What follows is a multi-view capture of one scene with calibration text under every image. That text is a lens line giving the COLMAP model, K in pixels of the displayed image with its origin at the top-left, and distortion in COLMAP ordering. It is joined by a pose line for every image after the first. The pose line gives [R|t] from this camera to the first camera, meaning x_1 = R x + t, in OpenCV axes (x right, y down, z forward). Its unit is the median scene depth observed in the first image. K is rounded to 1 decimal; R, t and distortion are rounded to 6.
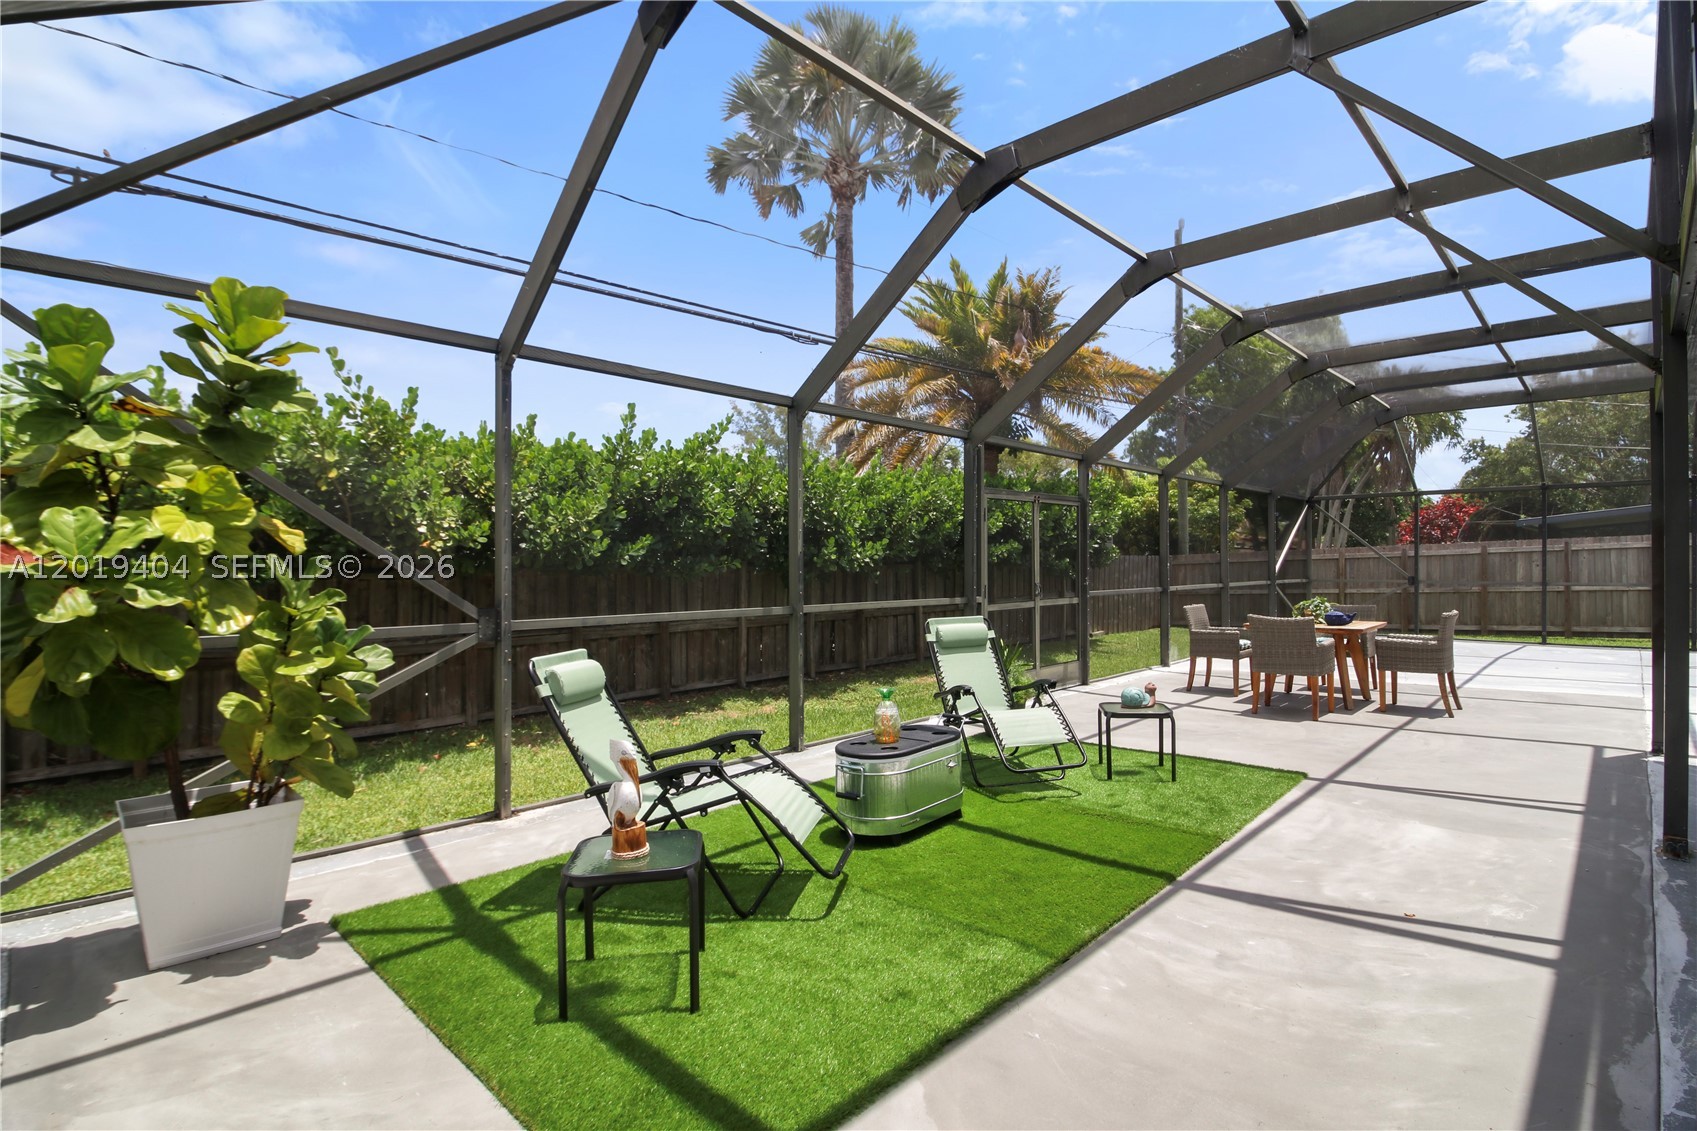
lens RADIAL K [[790.3, 0, 858.0], [0, 790.3, 569.7], [0, 0, 1]] dist [-0.001155, -0.011067]
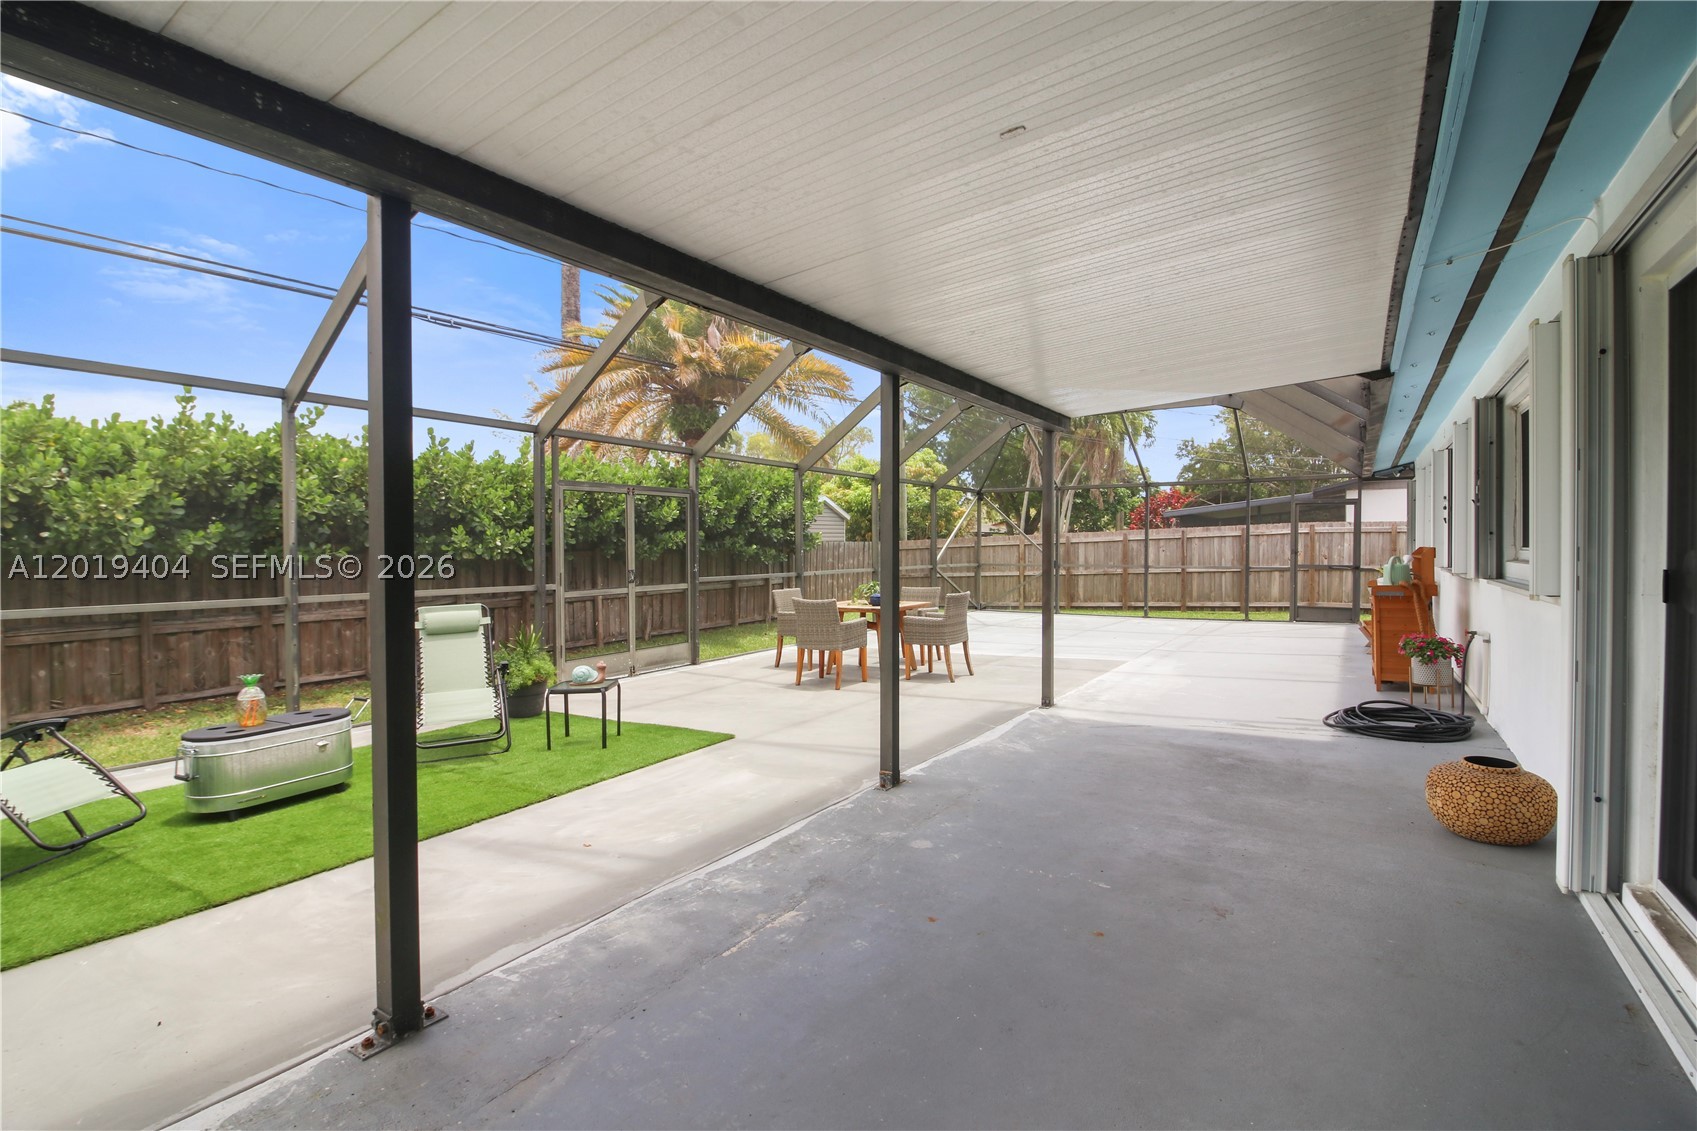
lens RADIAL K [[790.3, 0, 856.7], [0, 790.3, 565.9], [0, 0, 1]] dist [-0.001155, -0.011067]
pose [[0.975567, -0.006576, 0.219603, 0.271131], [0.003153, 0.999868, 0.015931, -0.004519], [-0.219678, -0.014849, 0.975459, -0.092305]]
